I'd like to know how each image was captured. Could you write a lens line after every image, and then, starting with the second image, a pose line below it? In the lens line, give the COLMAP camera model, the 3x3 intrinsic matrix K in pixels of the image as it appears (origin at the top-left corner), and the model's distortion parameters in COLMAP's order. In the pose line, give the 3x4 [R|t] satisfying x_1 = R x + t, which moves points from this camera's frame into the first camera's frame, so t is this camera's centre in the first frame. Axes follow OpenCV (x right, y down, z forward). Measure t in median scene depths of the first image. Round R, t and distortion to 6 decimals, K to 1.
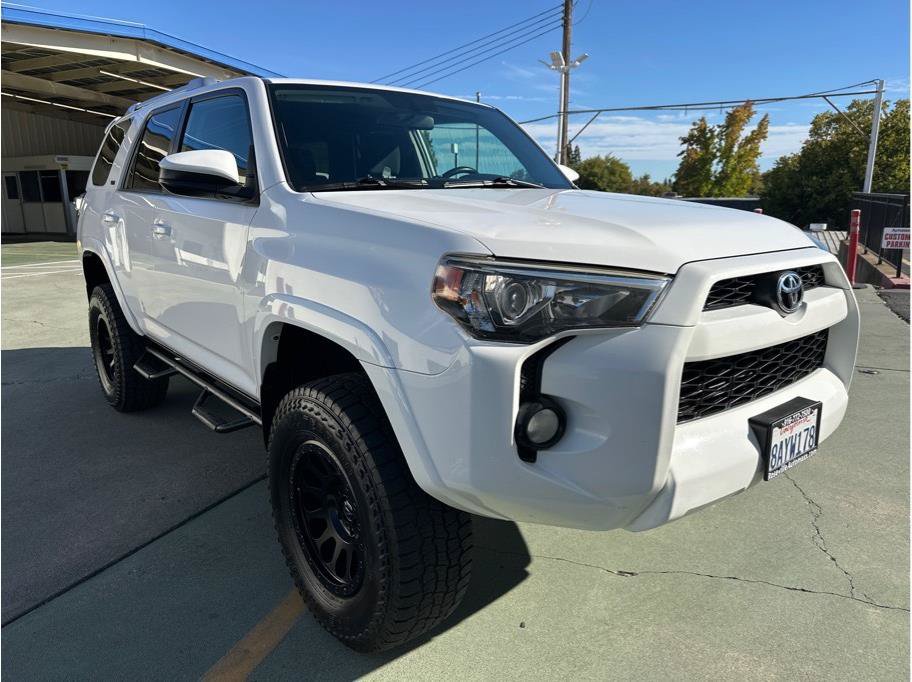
lens RADIAL K [[643.1, 0, 454.2], [0, 643.1, 343.0], [0, 0, 1]] dist [0.050264, -0.072945]
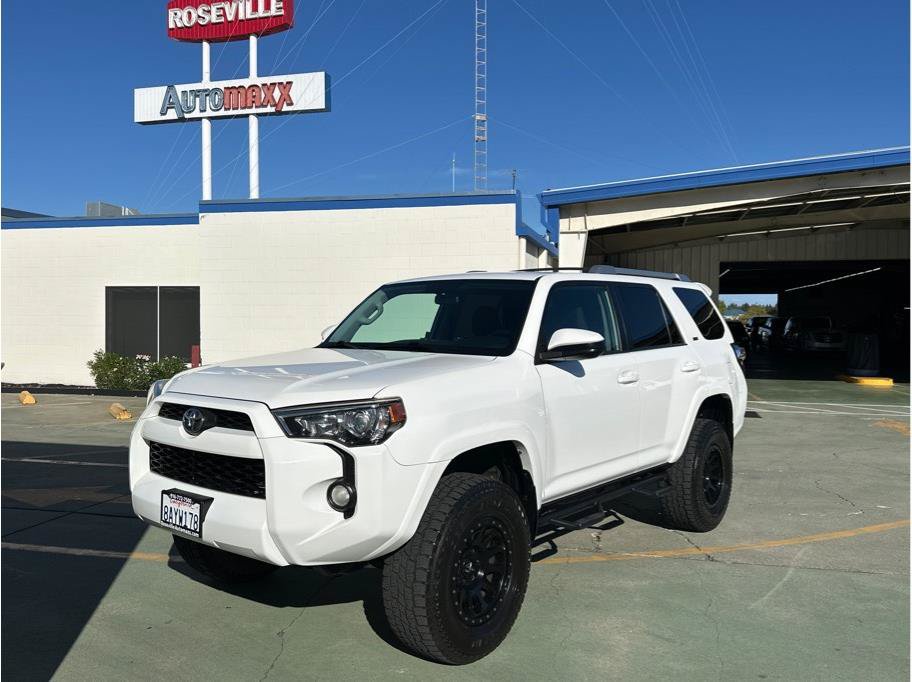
lens RADIAL K [[766.1, 0, 459.5], [0, 766.1, 341.9], [0, 0, 1]] dist [0.144501, -0.285449]
pose [[0.205444, 0.030186, -0.978203, 0.334682], [-0.227708, 0.973567, -0.017780, -0.050697], [0.951810, 0.226398, 0.206887, 0.154673]]
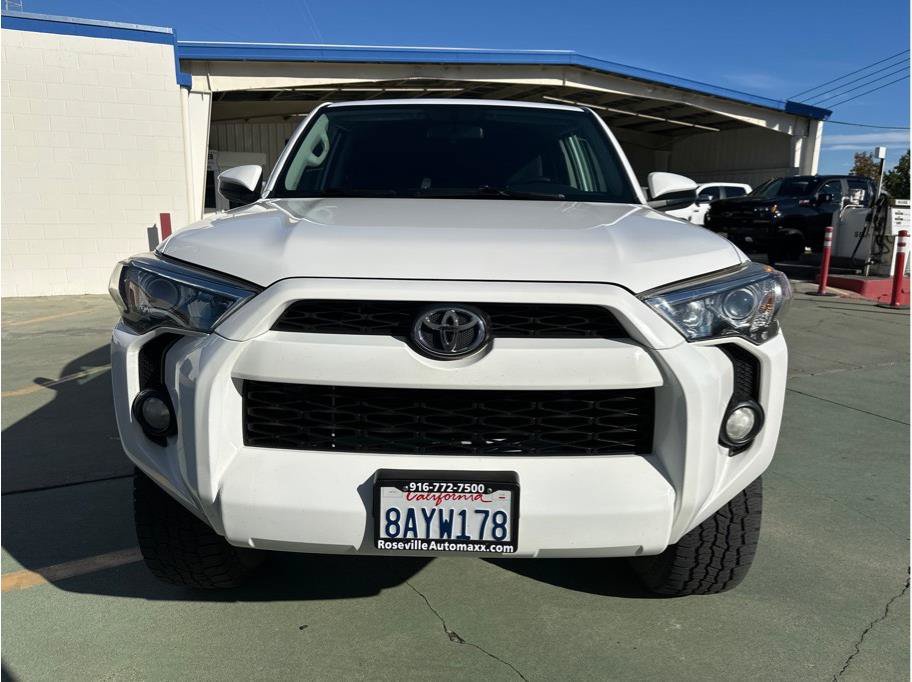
lens RADIAL K [[643.1, 0, 454.2], [0, 643.1, 343.0], [0, 0, 1]] dist [0.050264, -0.072945]
pose [[0.767917, 0.148245, -0.623159, 0.132091], [-0.159467, 0.986465, 0.038163, -0.012206], [0.620382, 0.070067, 0.781164, 0.050429]]
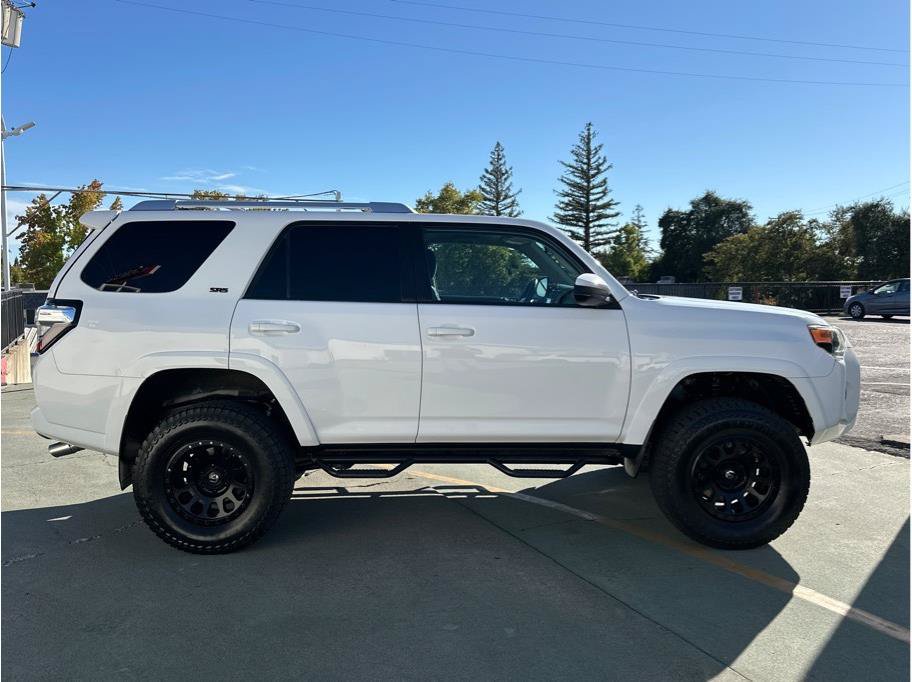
lens RADIAL K [[766.1, 0, 459.5], [0, 766.1, 341.9], [0, 0, 1]] dist [0.144501, -0.285449]
pose [[0.620653, -0.061170, 0.781696, -0.338891], [0.178198, 0.981868, -0.064652, -0.013914], [-0.763568, 0.179423, 0.620300, 0.027100]]
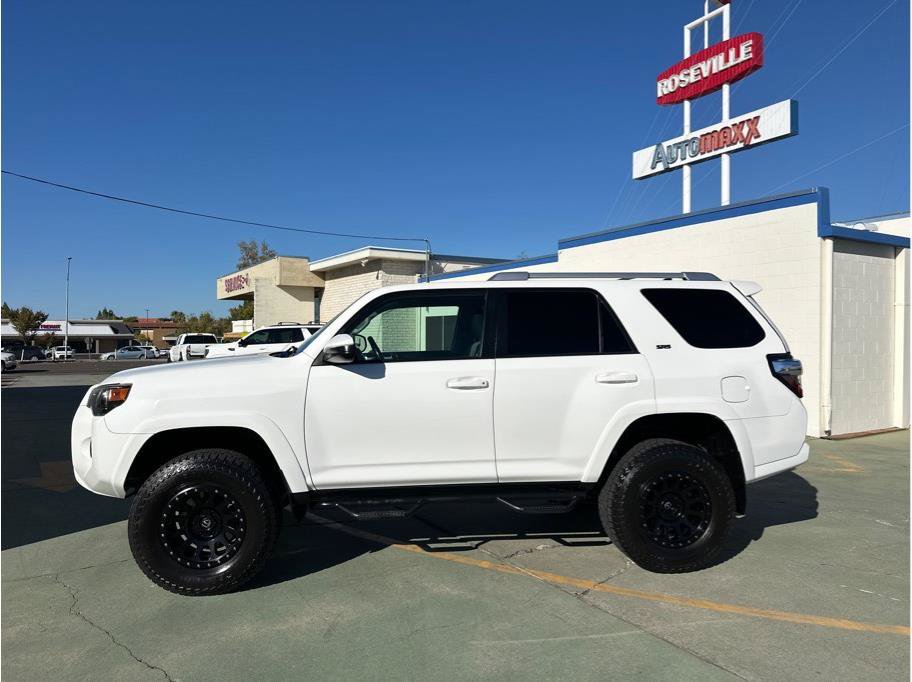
lens RADIAL K [[643.1, 0, 454.2], [0, 643.1, 343.0], [0, 0, 1]] dist [0.050264, -0.072945]
pose [[-0.540245, 0.012336, -0.841417, 0.253785], [-0.187062, 0.973114, 0.134373, -0.114581], [0.820453, 0.229992, -0.523413, 0.448461]]
